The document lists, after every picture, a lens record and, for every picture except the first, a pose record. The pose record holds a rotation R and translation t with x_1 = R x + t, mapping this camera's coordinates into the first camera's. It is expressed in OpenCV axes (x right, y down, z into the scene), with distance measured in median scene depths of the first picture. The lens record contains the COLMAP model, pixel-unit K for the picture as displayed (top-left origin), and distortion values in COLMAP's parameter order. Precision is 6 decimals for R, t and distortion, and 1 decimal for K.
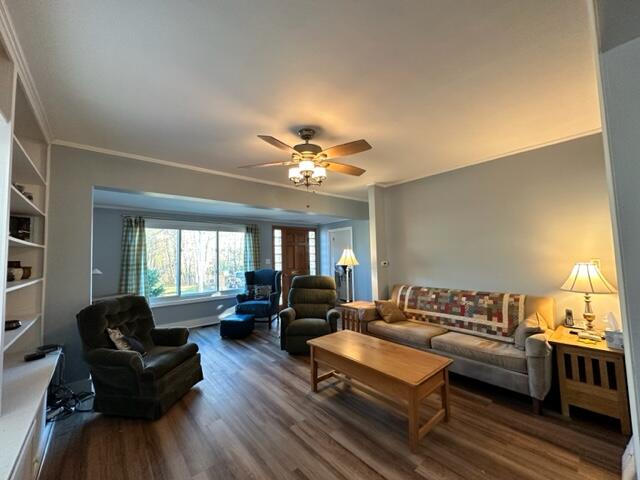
lens RADIAL K [[254.6, 0, 317.6], [0, 254.6, 240.1], [0, 0, 1]] dist [-0.001953, 0.000237]
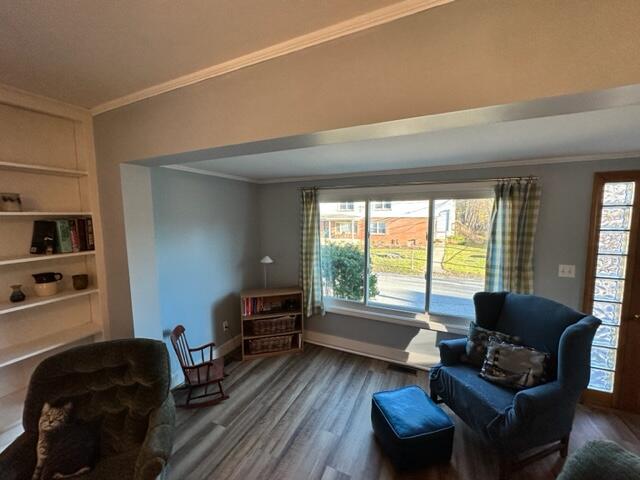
lens RADIAL K [[254.6, 0, 318.0], [0, 254.6, 240.2], [0, 0, 1]] dist [-0.001953, 0.000237]
pose [[0.422827, 0.107450, -0.899818, -0.018162], [0.050396, 0.988621, 0.141736, -0.046382], [0.904808, -0.105277, 0.412600, 0.684557]]
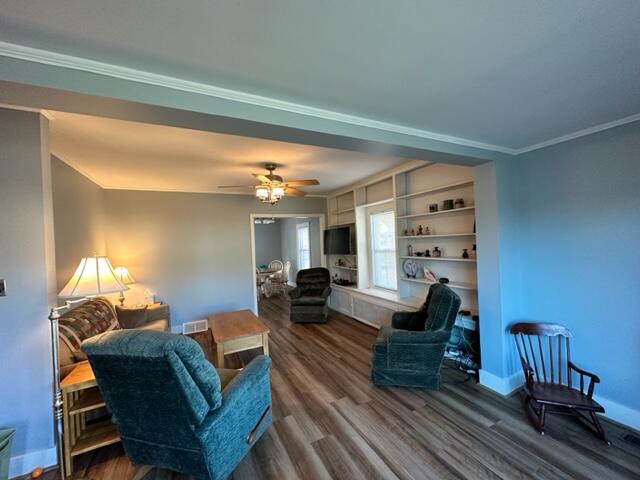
lens RADIAL K [[254.6, 0, 320.0], [0, 254.6, 241.4], [0, 0, 1]] dist [-0.001953, 0.000237]
pose [[-0.969659, 0.078540, 0.231501, -0.318384], [0.065573, 0.995845, -0.063194, 0.046839], [-0.235502, -0.046096, -0.970780, 1.185855]]
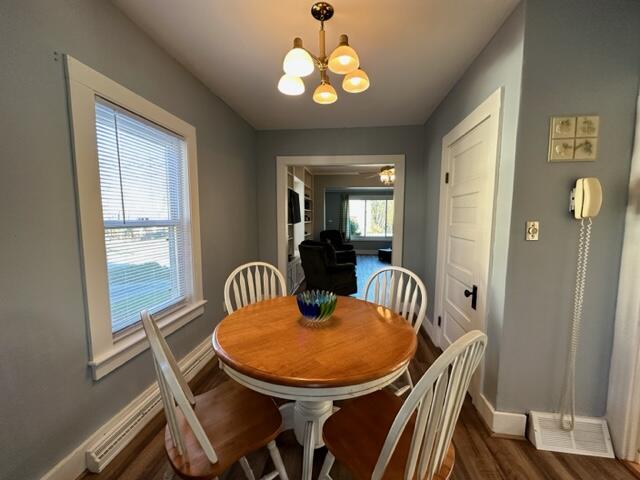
lens RADIAL K [[254.6, 0, 318.1], [0, 254.6, 241.2], [0, 0, 1]] dist [-0.001953, 0.000237]
pose [[0.669150, 0.095827, -0.736923, 0.663218], [0.025891, 0.988042, 0.151992, -0.039105], [0.742676, -0.120785, 0.658668, -0.533190]]
